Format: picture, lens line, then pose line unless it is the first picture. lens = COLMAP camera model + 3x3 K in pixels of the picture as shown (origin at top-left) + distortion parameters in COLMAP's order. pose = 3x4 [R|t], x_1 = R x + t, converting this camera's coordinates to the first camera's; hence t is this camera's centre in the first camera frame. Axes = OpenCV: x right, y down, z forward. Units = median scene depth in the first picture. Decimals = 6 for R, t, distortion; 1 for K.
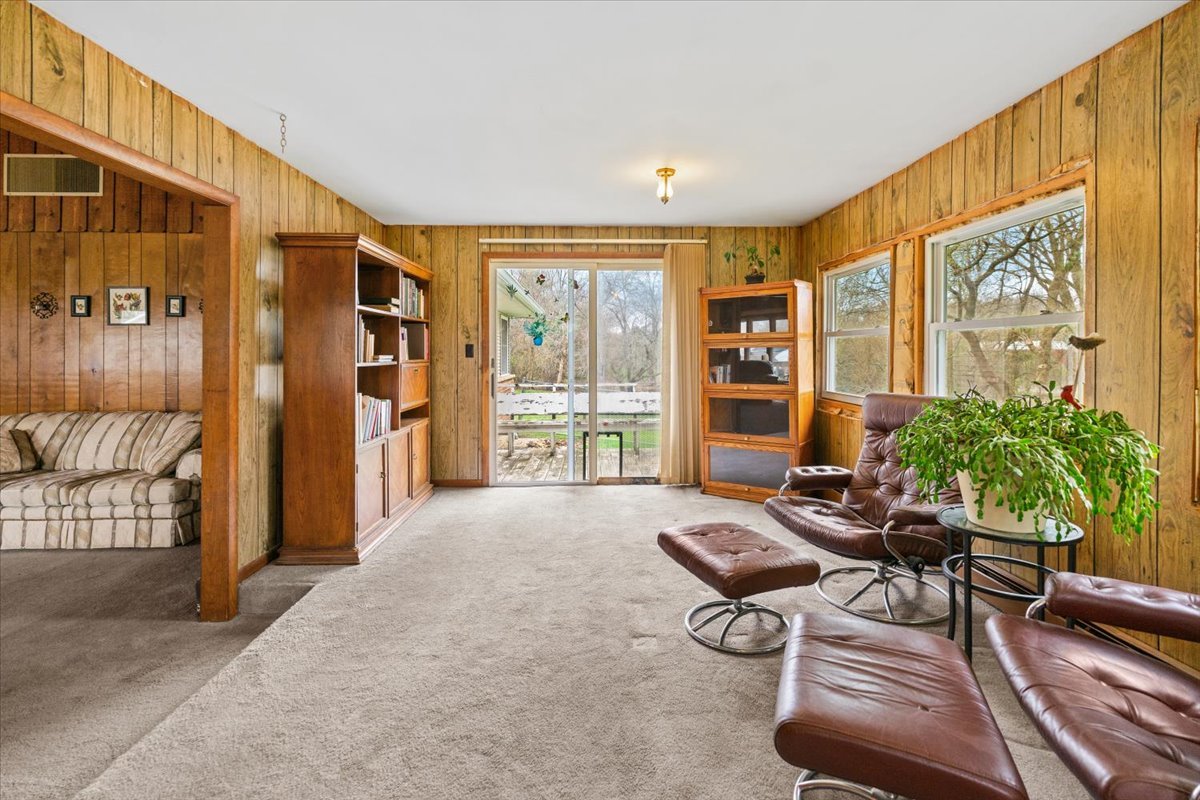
lens RADIAL K [[549.9, 0, 596.1], [0, 549.9, 355.9], [0, 0, 1]] dist [-0.004542, -0.000095]
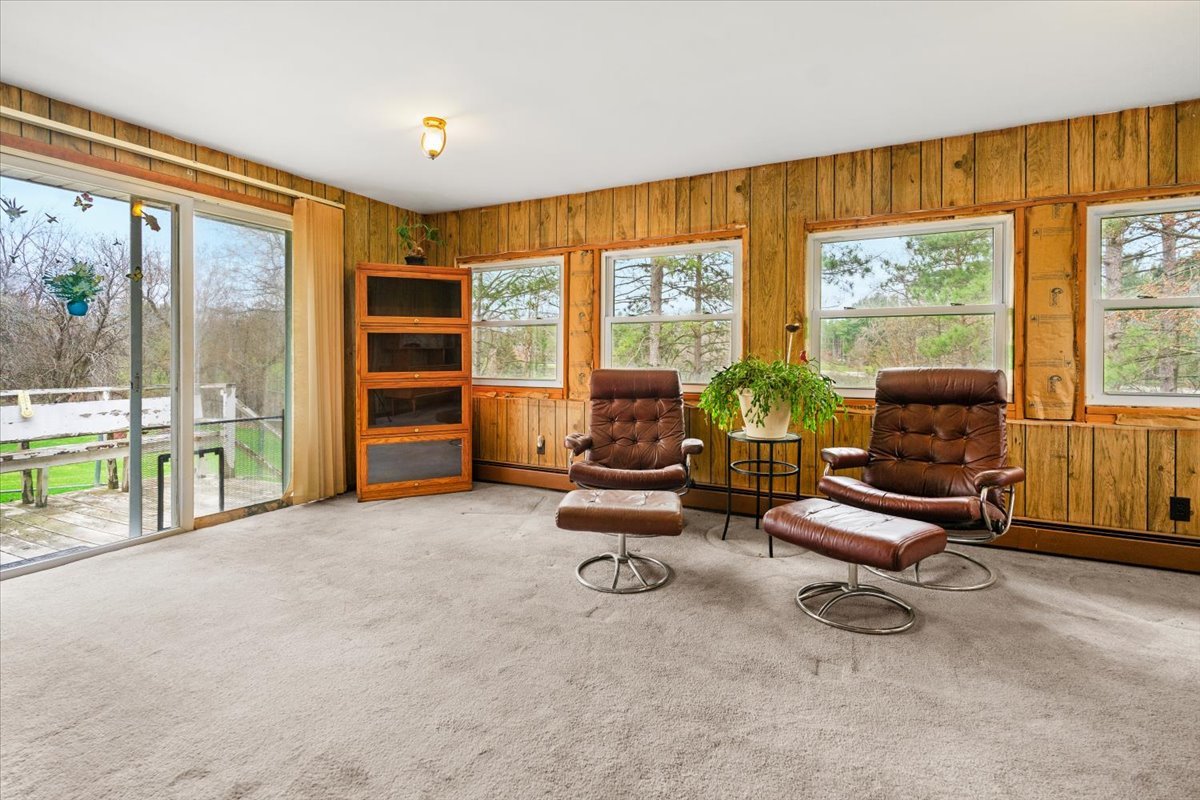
lens RADIAL K [[549.9, 0, 613.0], [0, 549.9, 362.9], [0, 0, 1]] dist [-0.004542, -0.000095]
pose [[0.462911, -0.003443, 0.886398, -0.508044], [0.001150, 0.999994, 0.003284, 0.042437], [-0.886404, -0.000500, 0.462912, 0.343510]]
